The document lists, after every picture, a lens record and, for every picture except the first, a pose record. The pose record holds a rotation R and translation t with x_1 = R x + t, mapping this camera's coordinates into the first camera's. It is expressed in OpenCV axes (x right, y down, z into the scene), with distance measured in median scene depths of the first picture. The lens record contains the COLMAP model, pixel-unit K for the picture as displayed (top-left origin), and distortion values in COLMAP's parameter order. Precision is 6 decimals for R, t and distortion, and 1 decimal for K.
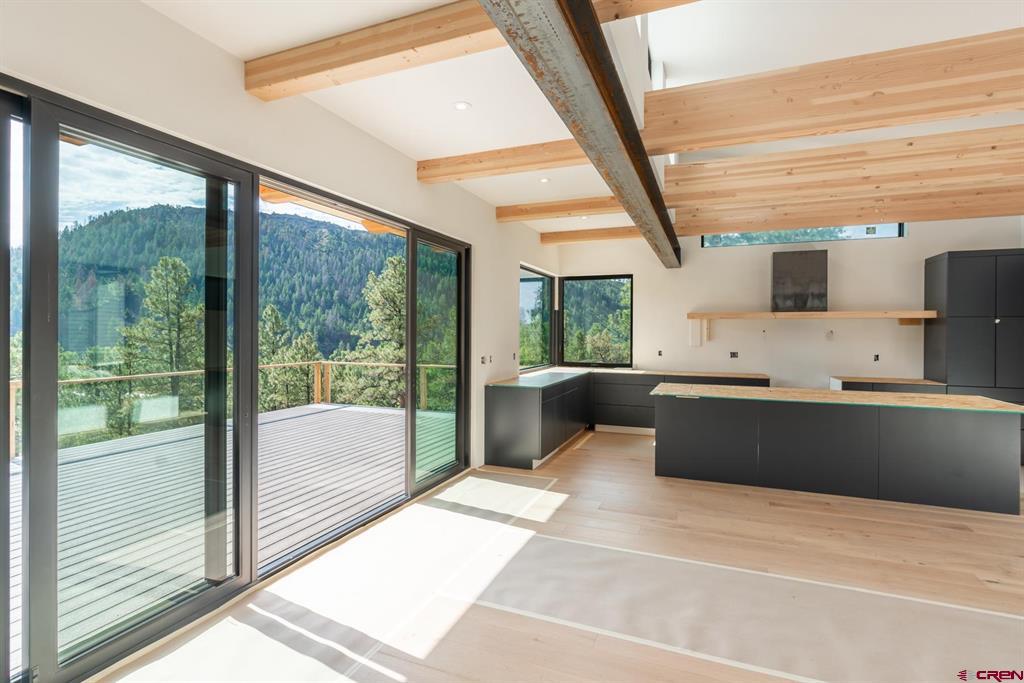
lens RADIAL K [[478.9, 0, 518.2], [0, 478.9, 332.2], [0, 0, 1]] dist [-0.010303, 0.003934]
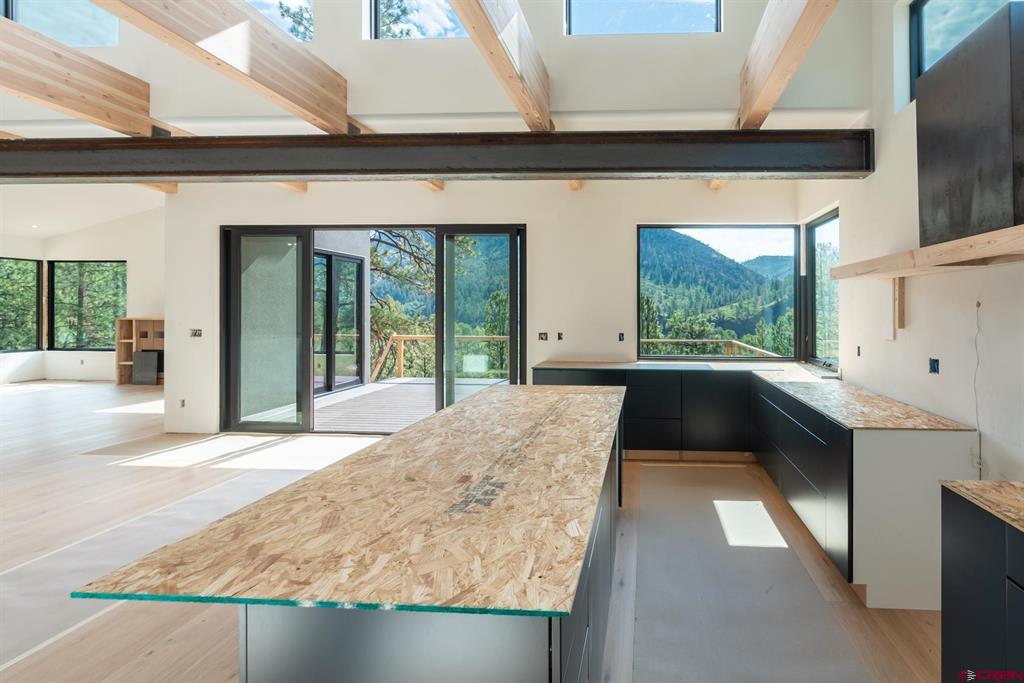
lens RADIAL K [[504.6, 0, 604.2], [0, 504.6, 302.2], [0, 0, 1]] dist [-0.010468, 0.000683]
pose [[0.313307, -0.015951, -0.949518, 0.922262], [-0.005323, 0.999814, -0.018553, 0.005652], [0.949637, 0.010867, 0.313164, 0.755028]]
